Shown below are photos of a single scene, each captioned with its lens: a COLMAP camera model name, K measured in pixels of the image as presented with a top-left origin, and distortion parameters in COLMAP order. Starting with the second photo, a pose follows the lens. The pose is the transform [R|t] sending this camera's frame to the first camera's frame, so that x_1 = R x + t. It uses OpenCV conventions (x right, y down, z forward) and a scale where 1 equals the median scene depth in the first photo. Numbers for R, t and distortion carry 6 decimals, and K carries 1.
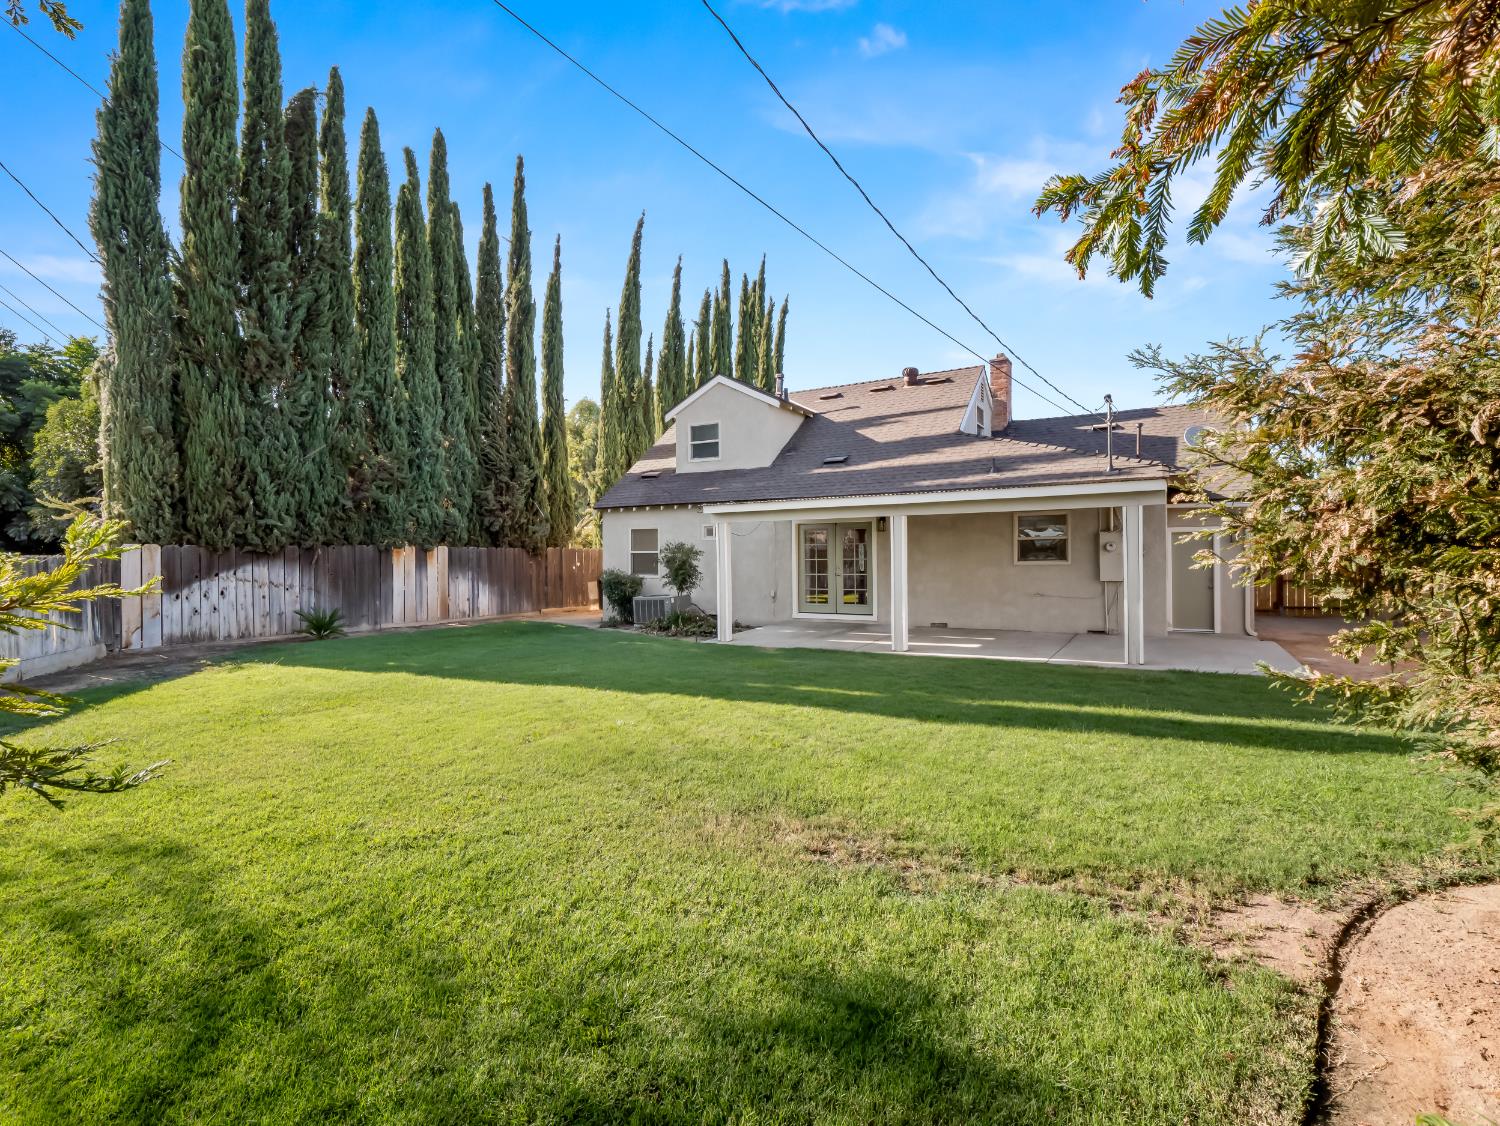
lens RADIAL K [[710.9, 0, 750.0], [0, 710.9, 563.0], [0, 0, 1]] dist [-0.005198, -0.012078]
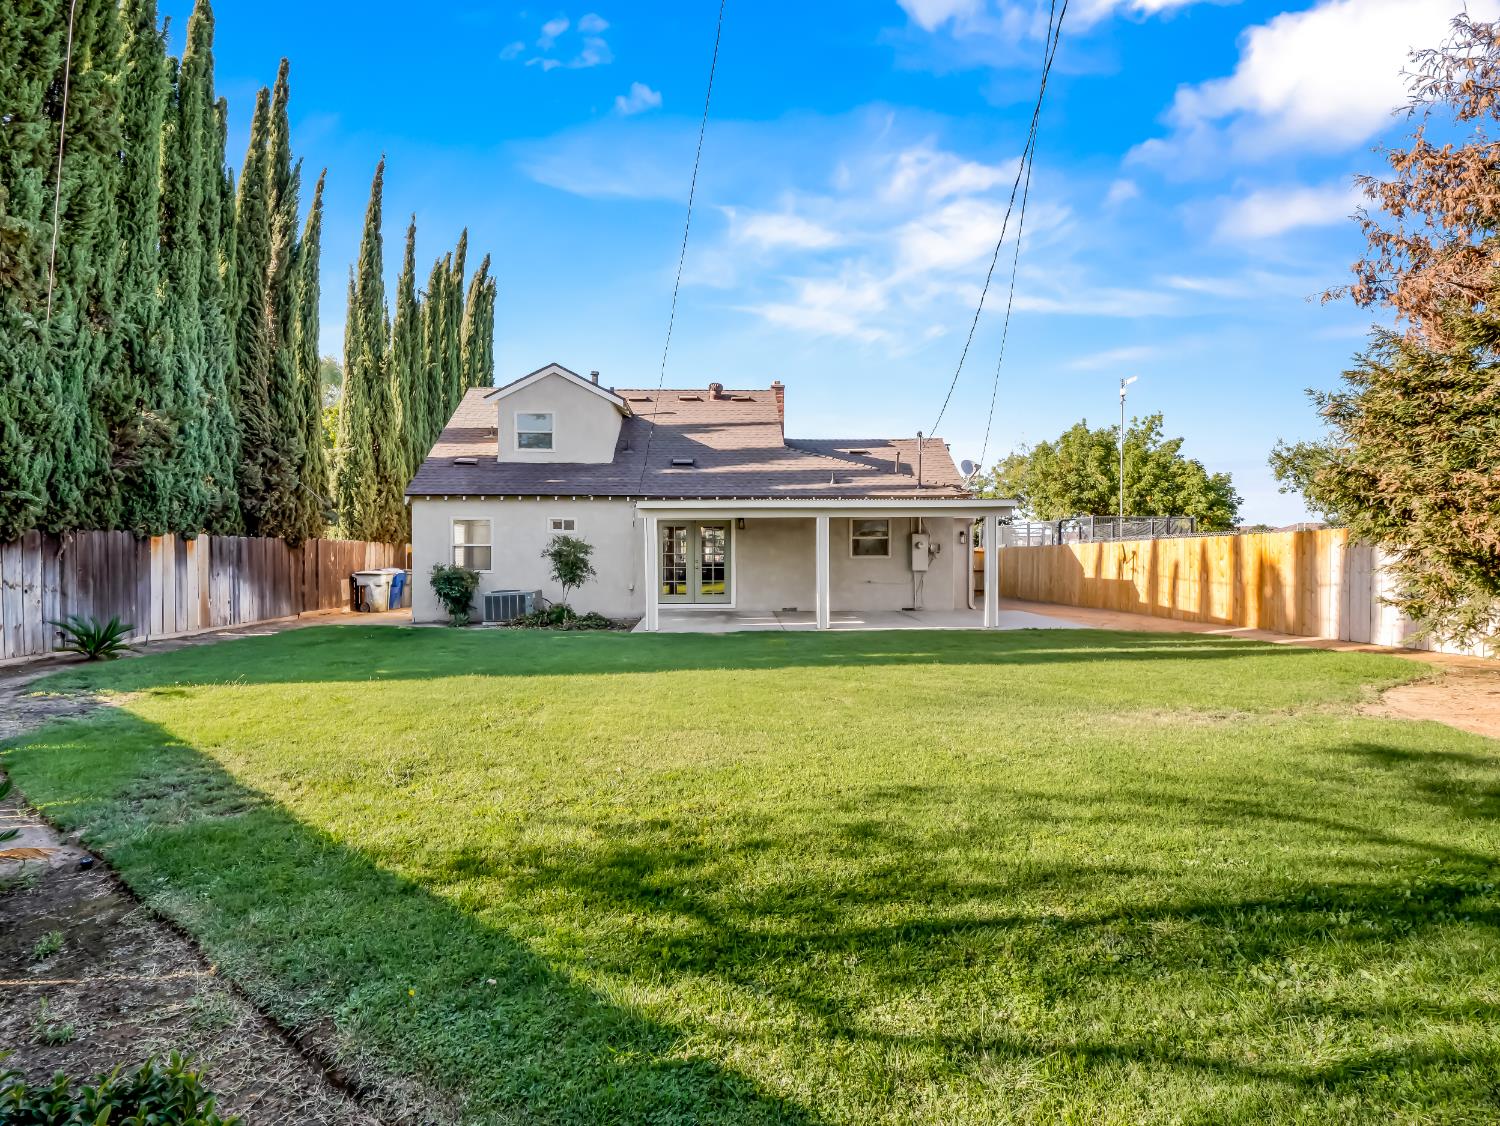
lens RADIAL K [[710.9, 0, 750.0], [0, 710.9, 563.0], [0, 0, 1]] dist [-0.005198, -0.012078]
pose [[0.843808, -0.001069, 0.536643, -0.348294], [-0.000831, 0.999994, 0.003298, 0.004819], [-0.536644, -0.003229, 0.843803, 0.026878]]
